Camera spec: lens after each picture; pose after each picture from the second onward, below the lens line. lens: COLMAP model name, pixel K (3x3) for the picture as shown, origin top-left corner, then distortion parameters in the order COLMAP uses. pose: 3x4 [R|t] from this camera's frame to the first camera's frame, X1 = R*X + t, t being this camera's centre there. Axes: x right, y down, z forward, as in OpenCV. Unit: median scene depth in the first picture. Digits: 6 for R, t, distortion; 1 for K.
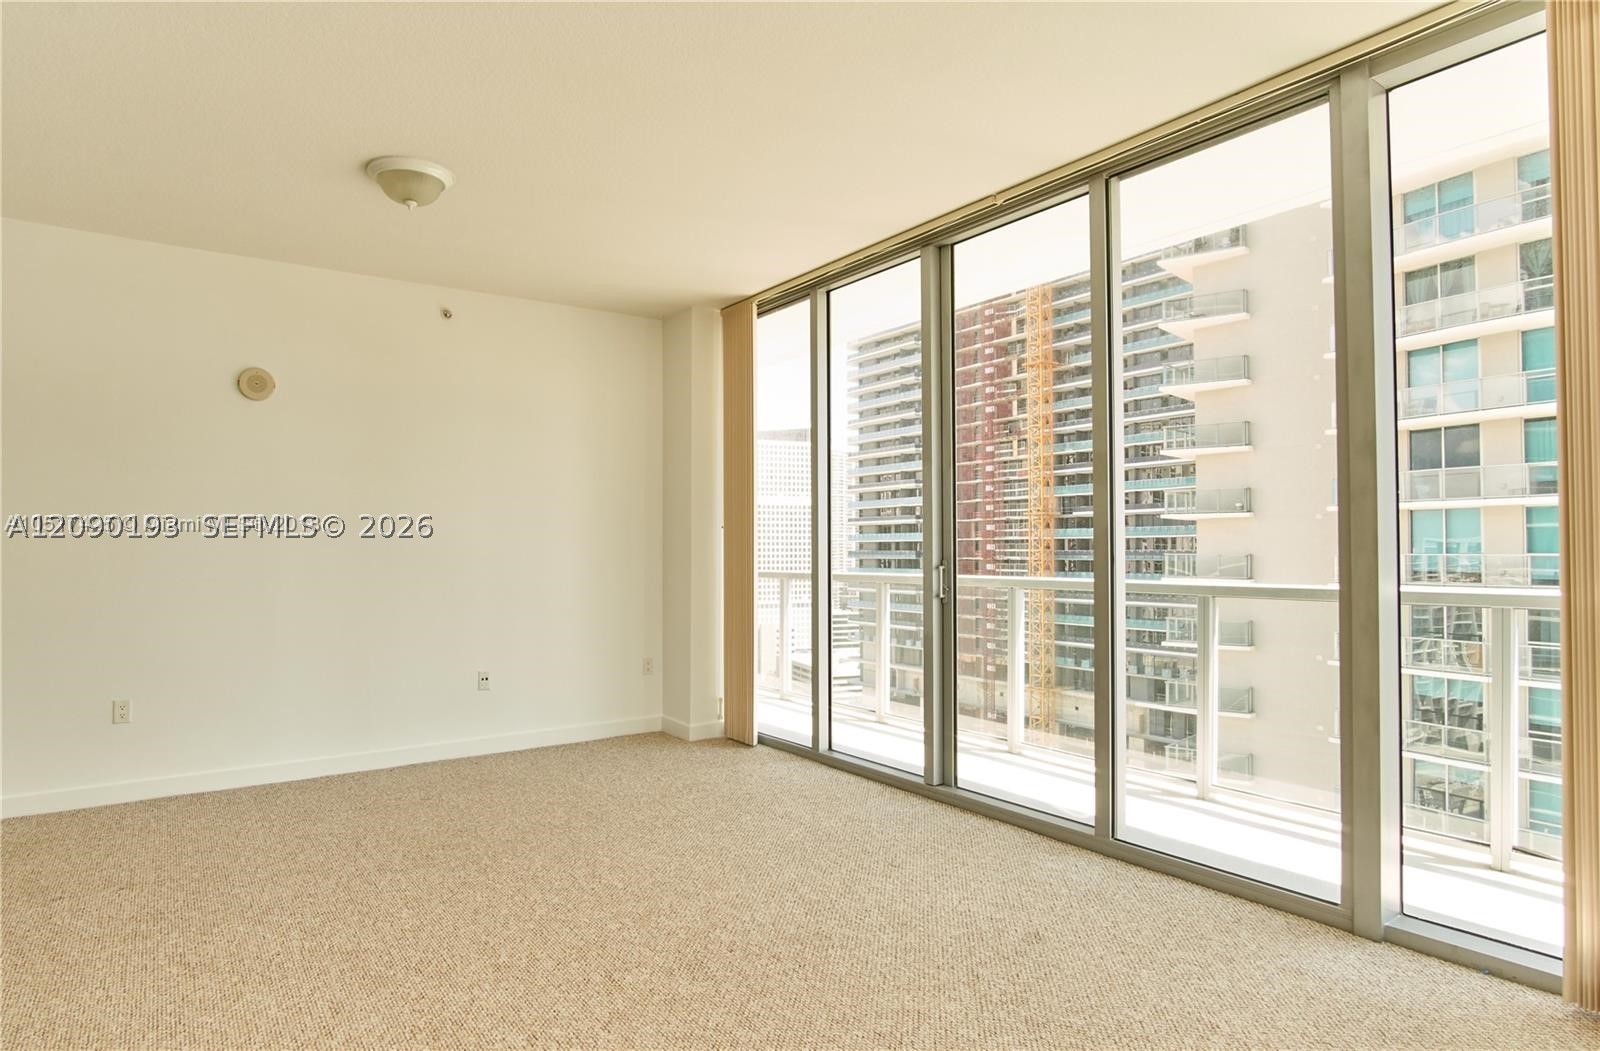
lens RADIAL K [[874.8, 0, 774.4], [0, 874.8, 532.0], [0, 0, 1]] dist [-0.035137, 0.008498]
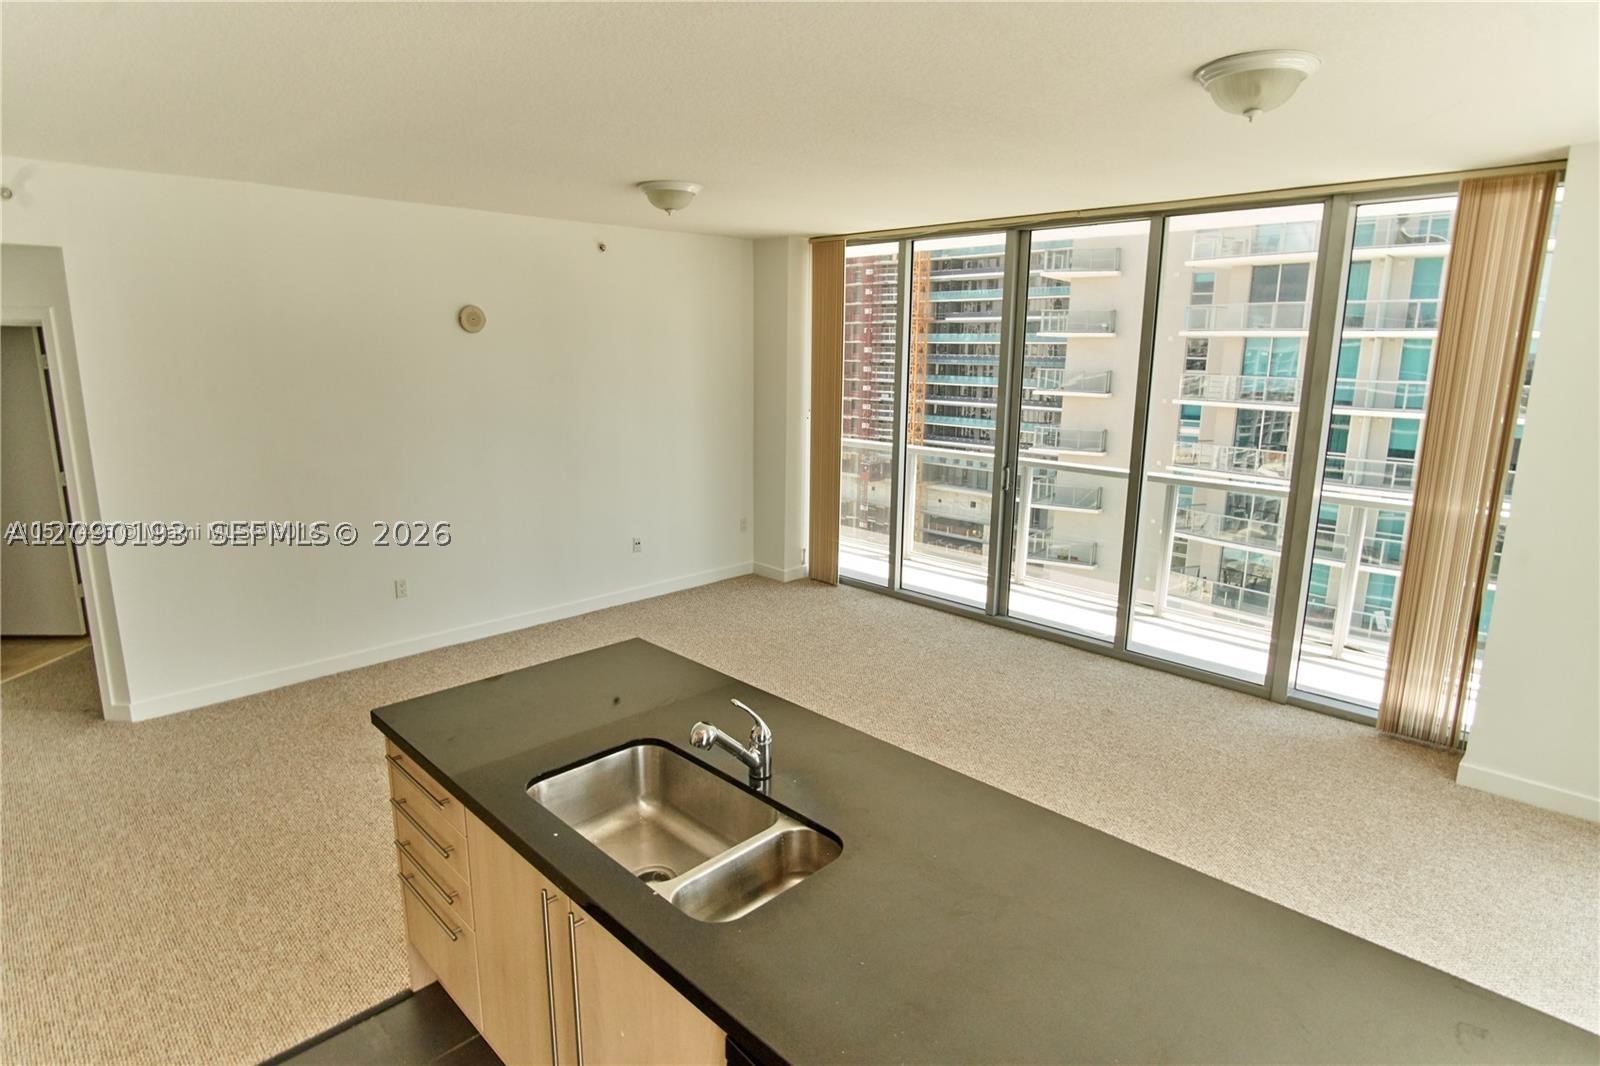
lens RADIAL K [[856.3, 0, 797.2], [0, 856.3, 514.7], [0, 0, 1]] dist [-0.035320, 0.009231]
pose [[0.984942, -0.019395, 0.171792, -0.329153], [-0.017987, 0.976799, 0.213401, -0.150656], [-0.171945, -0.213278, 0.961742, -0.250534]]
